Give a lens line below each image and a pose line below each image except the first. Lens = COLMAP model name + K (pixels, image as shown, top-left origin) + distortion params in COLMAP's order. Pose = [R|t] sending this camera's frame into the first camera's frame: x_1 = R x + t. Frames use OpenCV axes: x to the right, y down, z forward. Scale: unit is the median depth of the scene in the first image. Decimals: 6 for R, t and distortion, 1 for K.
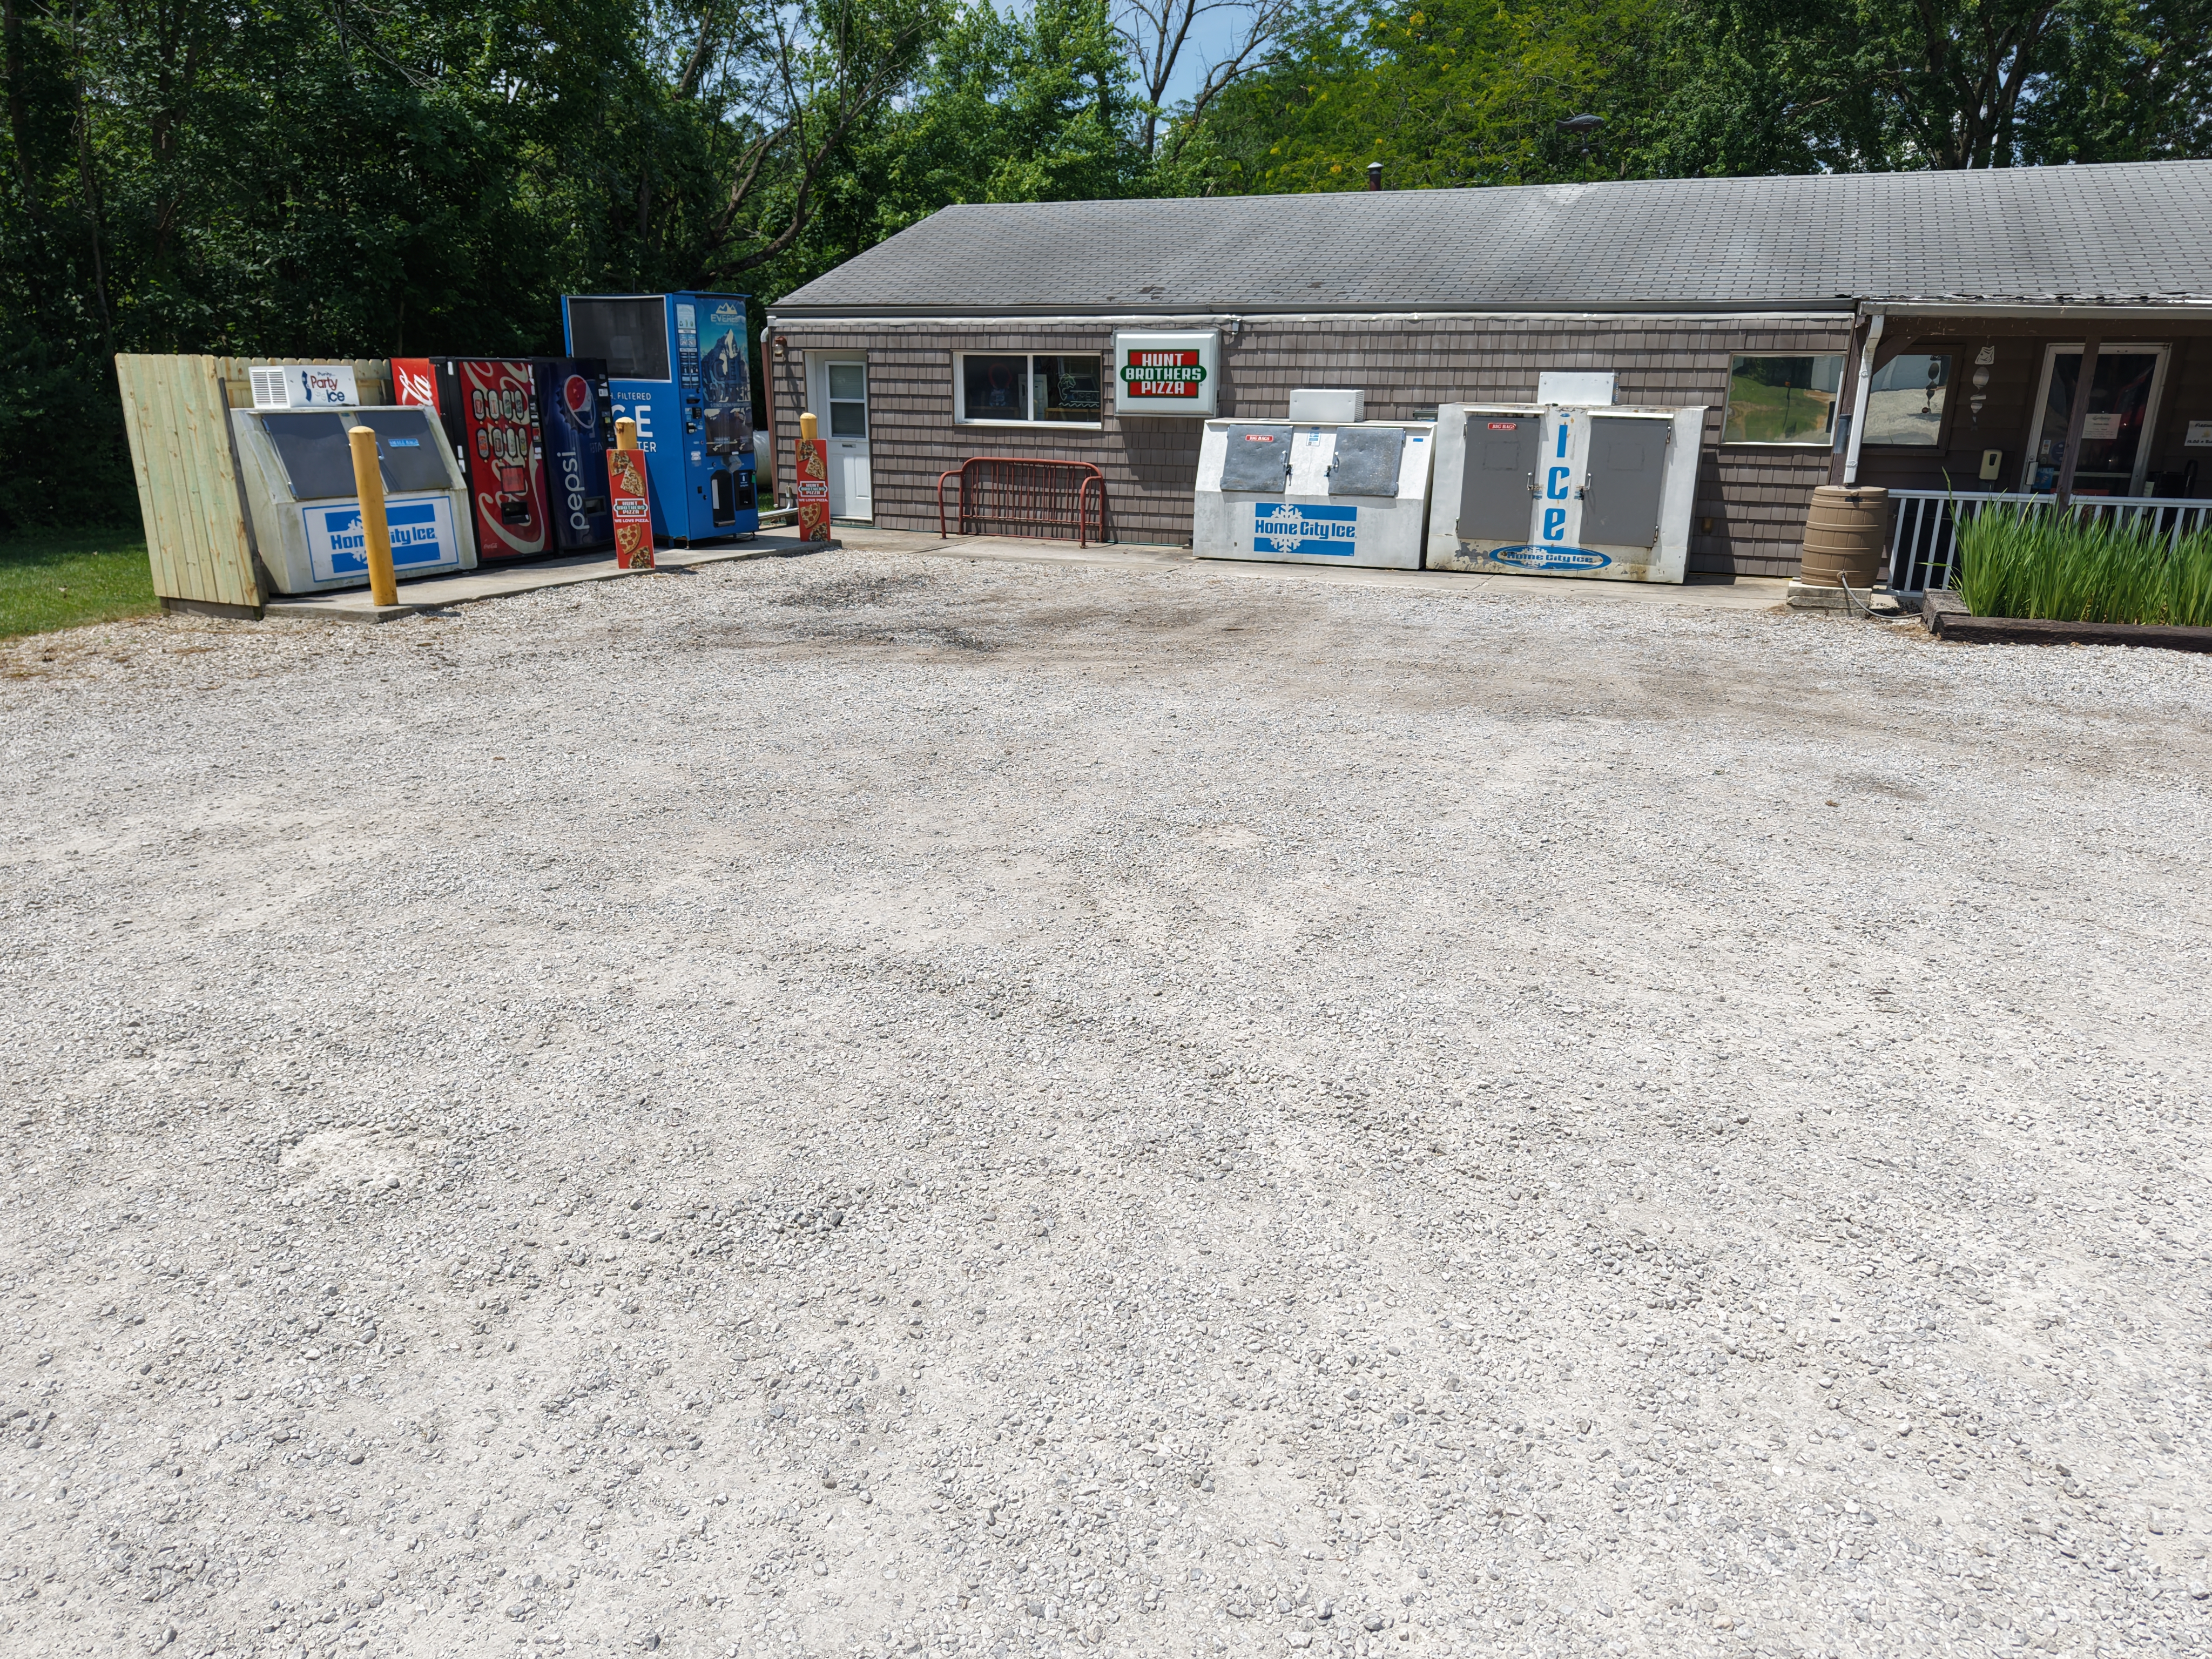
lens RADIAL K [[1501.6, 0, 1106.0], [0, 1501.6, 829.5], [0, 0, 1]] dist [0.004847, -0.119246]
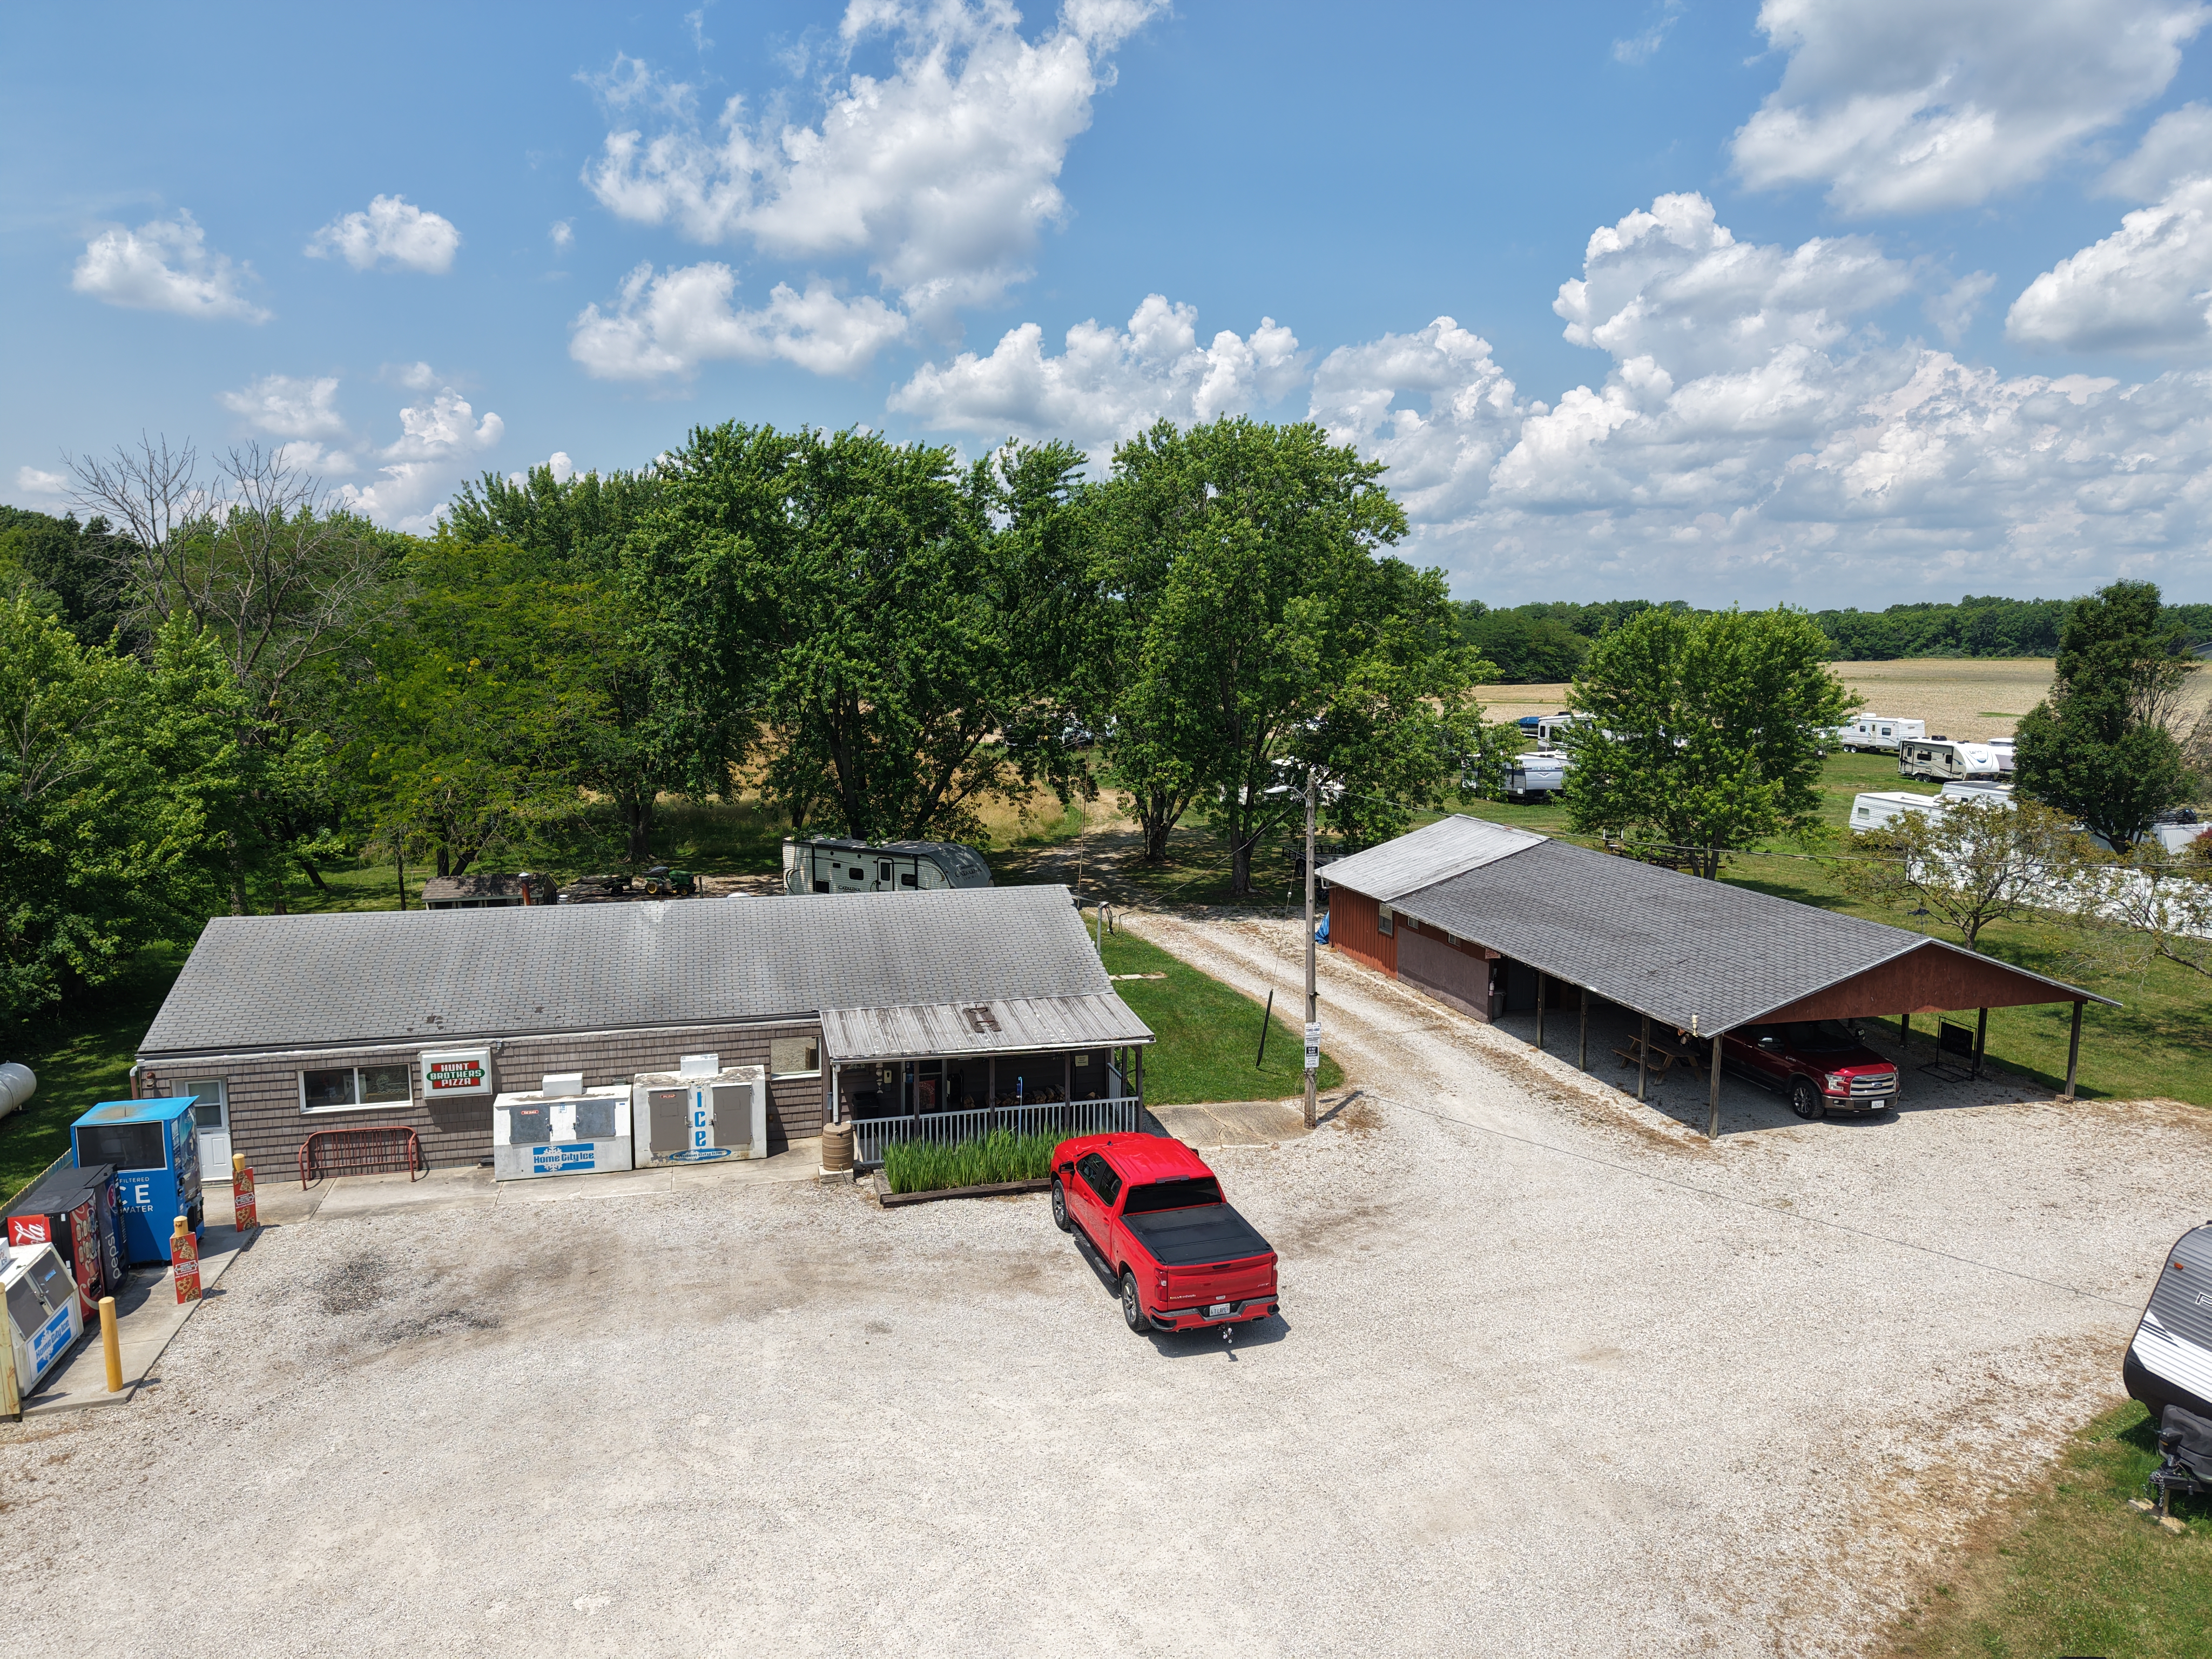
lens RADIAL K [[1501.5, 0, 1098.6], [0, 1501.5, 839.0], [0, 0, 1]] dist [0.013699, -0.004912]
pose [[0.783722, -0.103714, 0.612392, -0.438077], [0.182003, 0.981028, -0.066776, -0.338418], [-0.593848, 0.163791, 0.787729, -0.892623]]
